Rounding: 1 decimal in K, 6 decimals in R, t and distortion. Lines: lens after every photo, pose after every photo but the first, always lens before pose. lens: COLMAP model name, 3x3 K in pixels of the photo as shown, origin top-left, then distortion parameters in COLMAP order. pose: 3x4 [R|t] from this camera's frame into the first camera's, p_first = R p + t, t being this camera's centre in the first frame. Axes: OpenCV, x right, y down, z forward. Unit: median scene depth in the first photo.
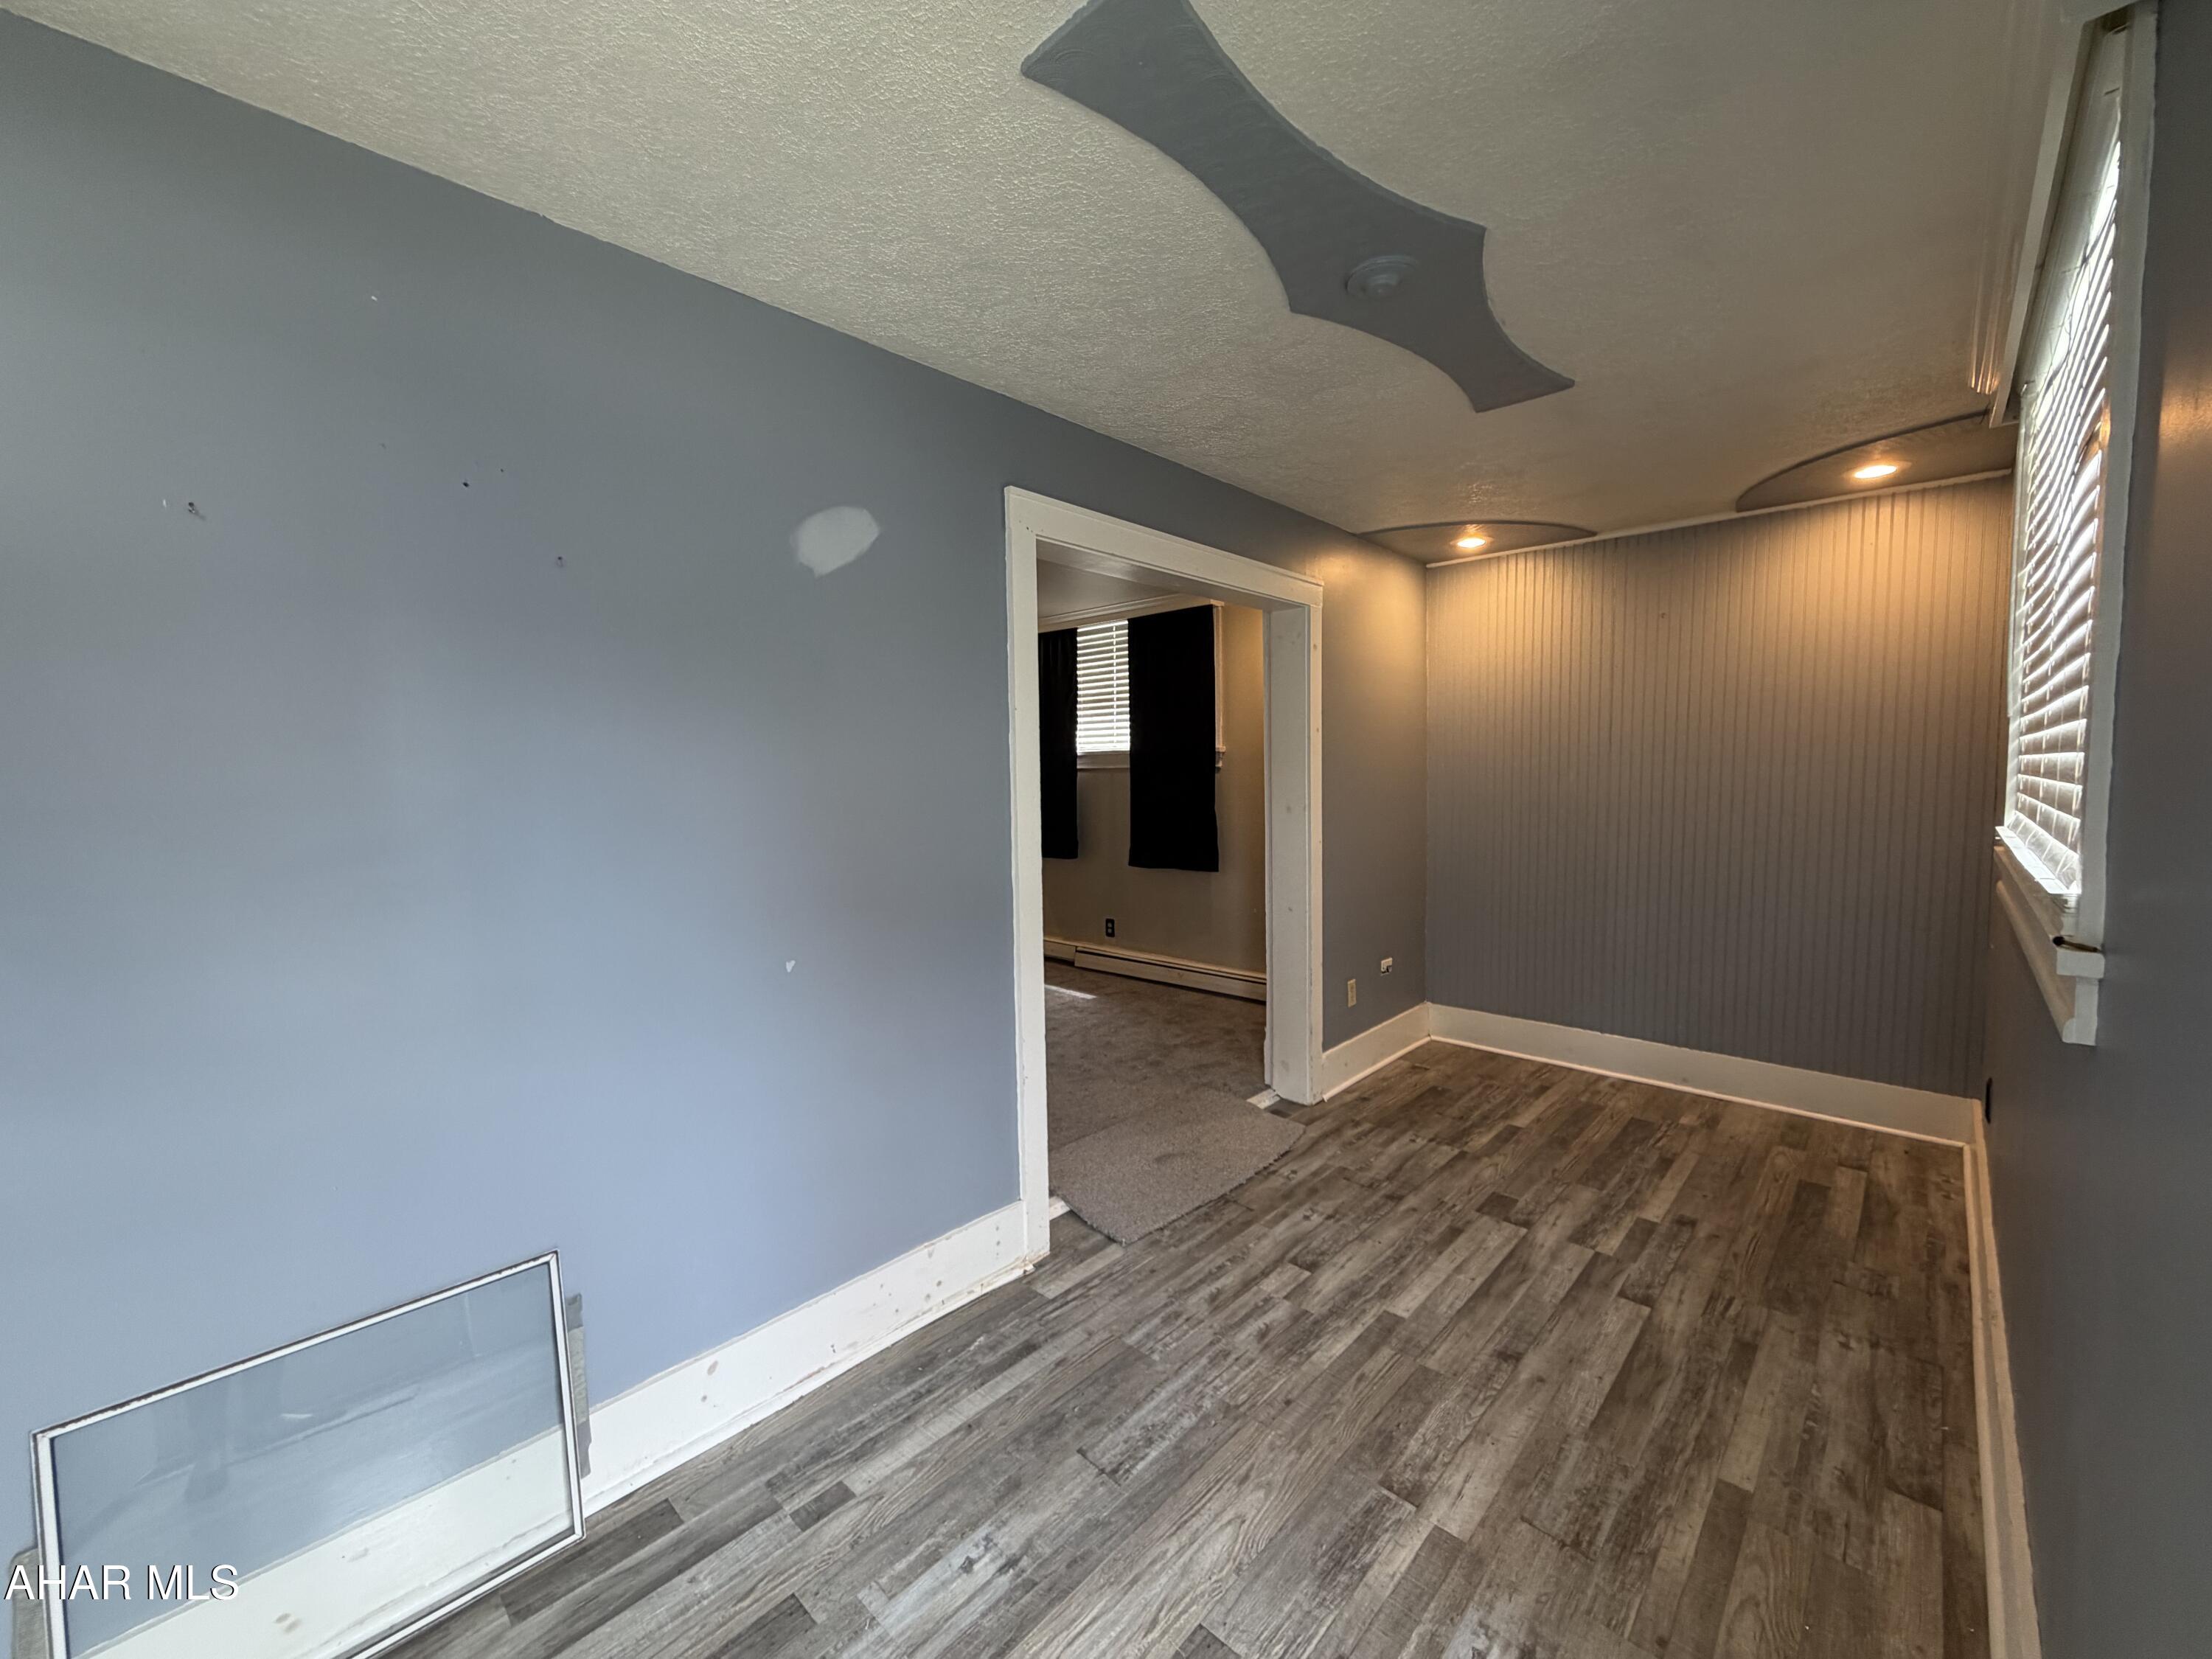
lens RADIAL K [[882.2, 0, 1104.9], [0, 882.2, 825.5], [0, 0, 1]] dist [-0.001914, 0.000448]
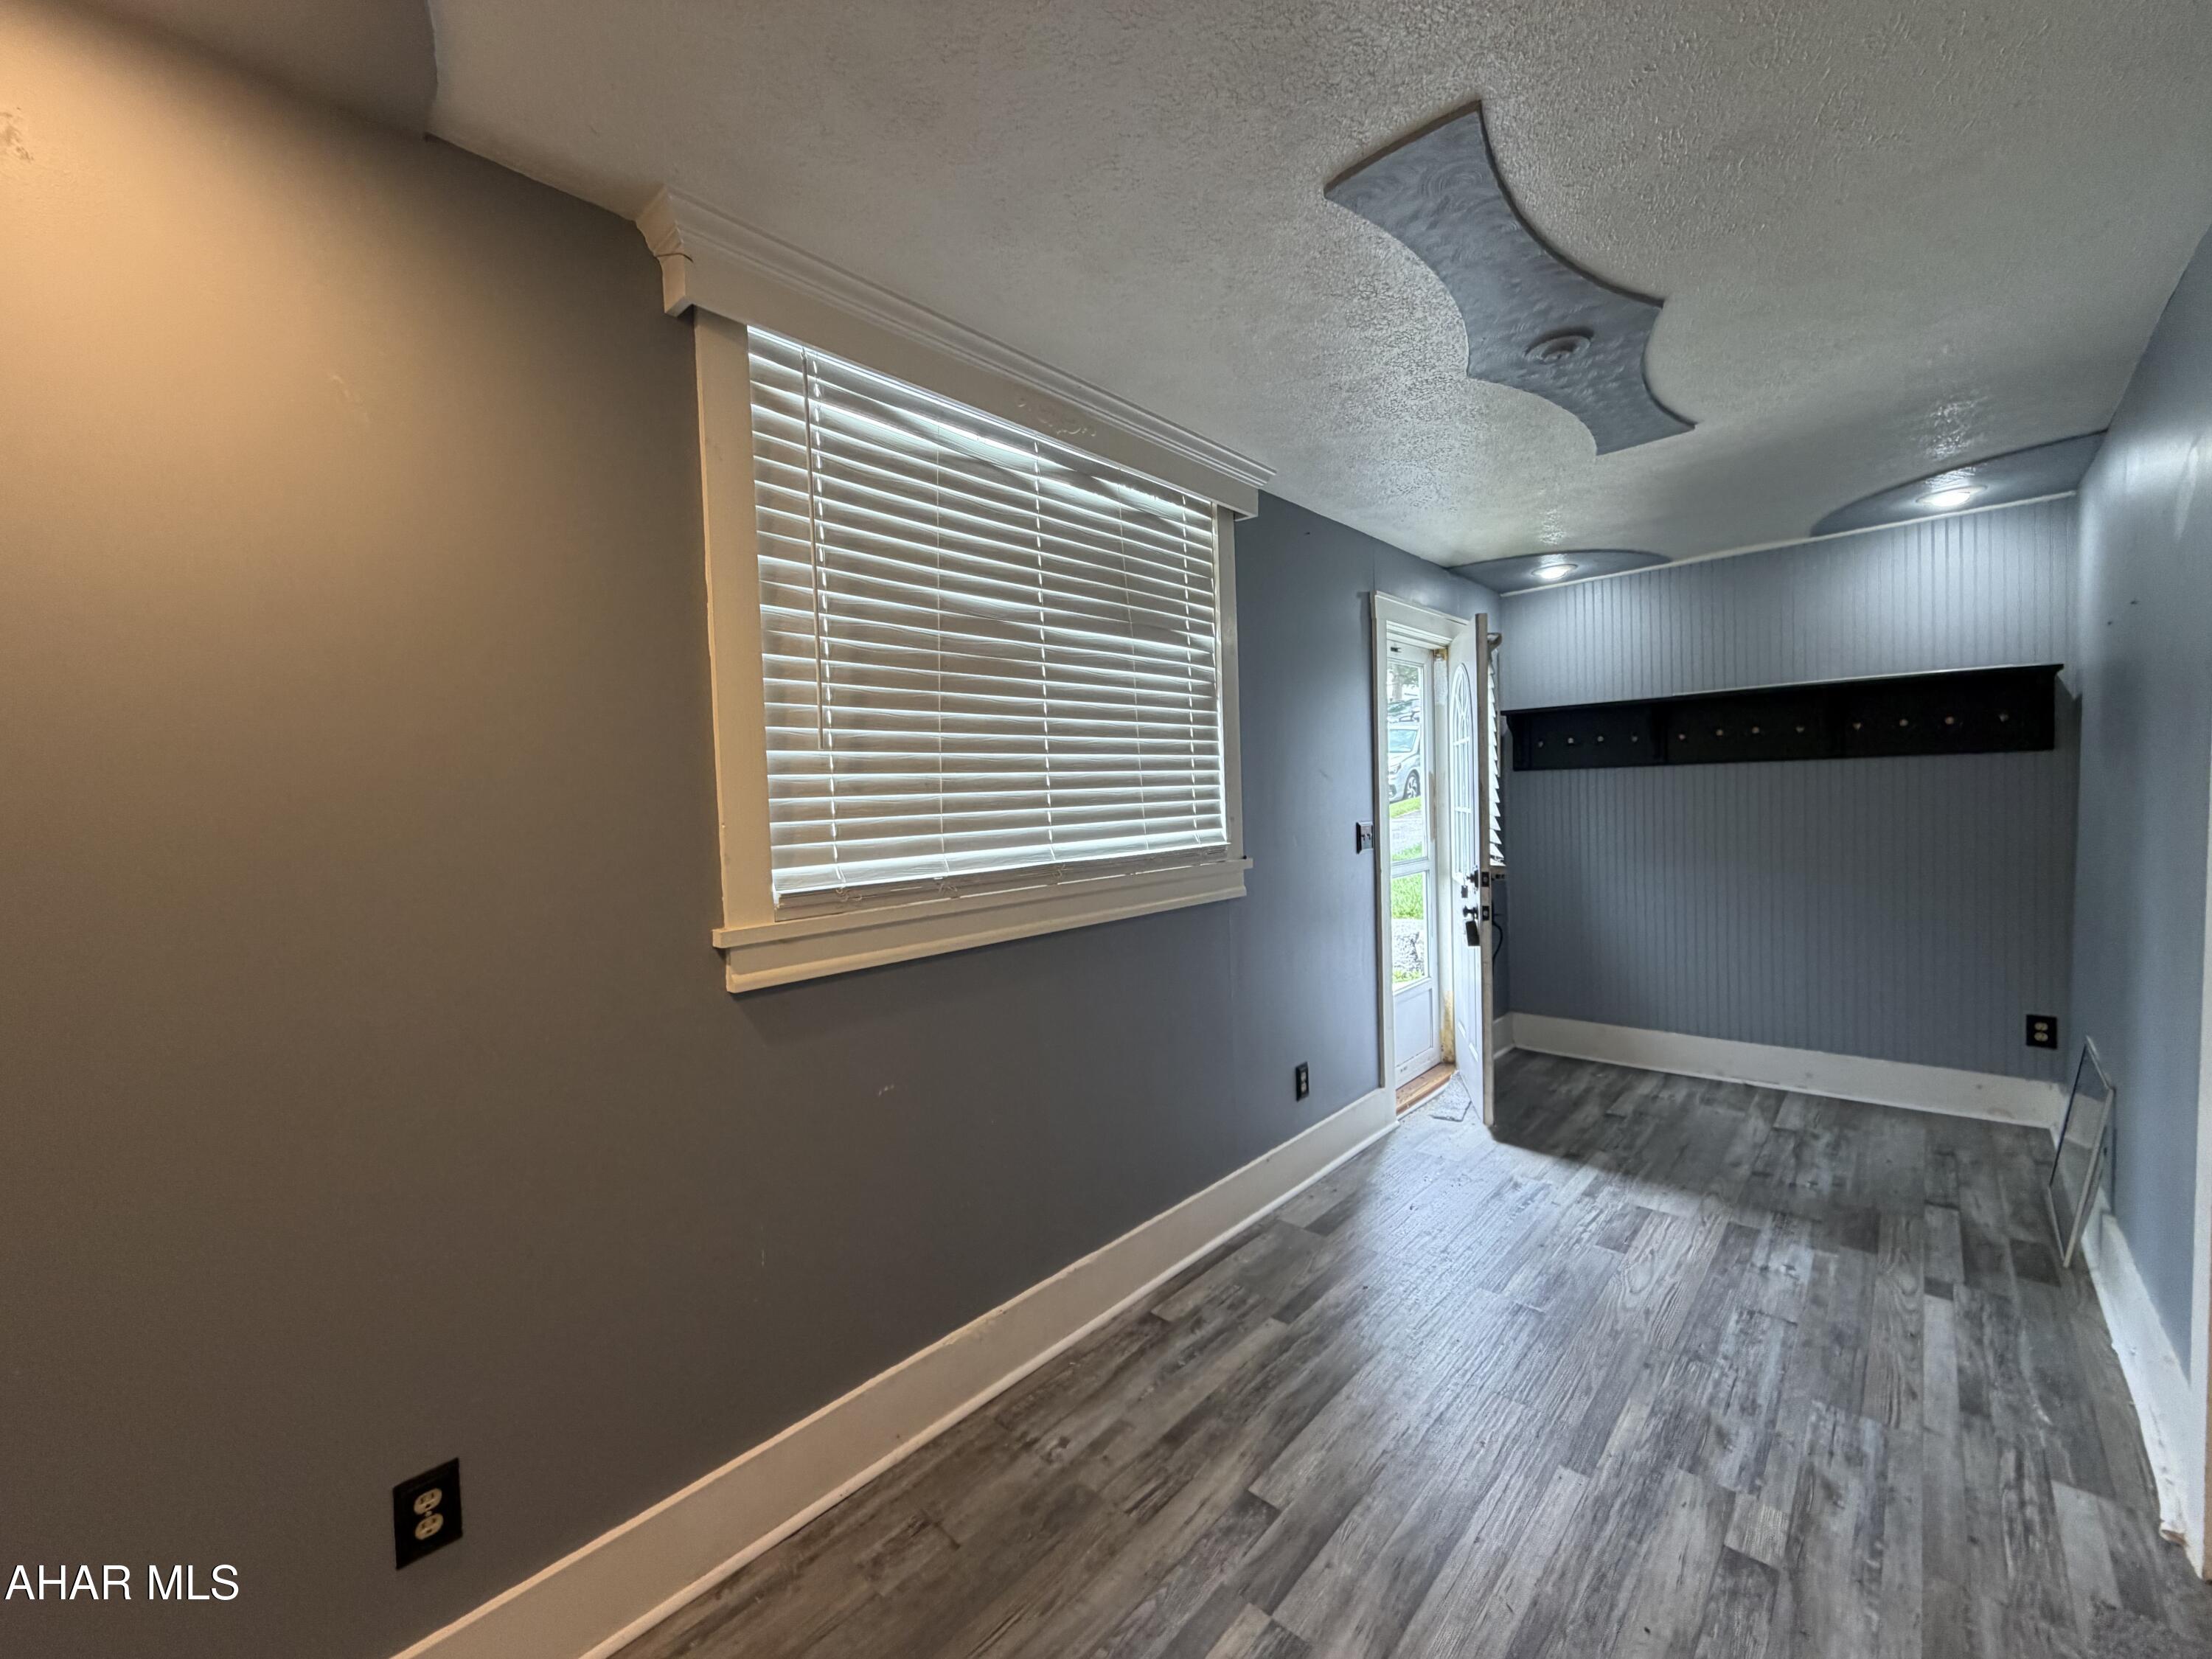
lens RADIAL K [[882.2, 0, 1106.1], [0, 882.2, 829.5], [0, 0, 1]] dist [-0.001914, 0.000448]
pose [[-0.998857, 0.047192, -0.007593, 0.767075], [0.046094, 0.993044, 0.108349, -0.125348], [0.012653, 0.107875, -0.994084, 1.810097]]
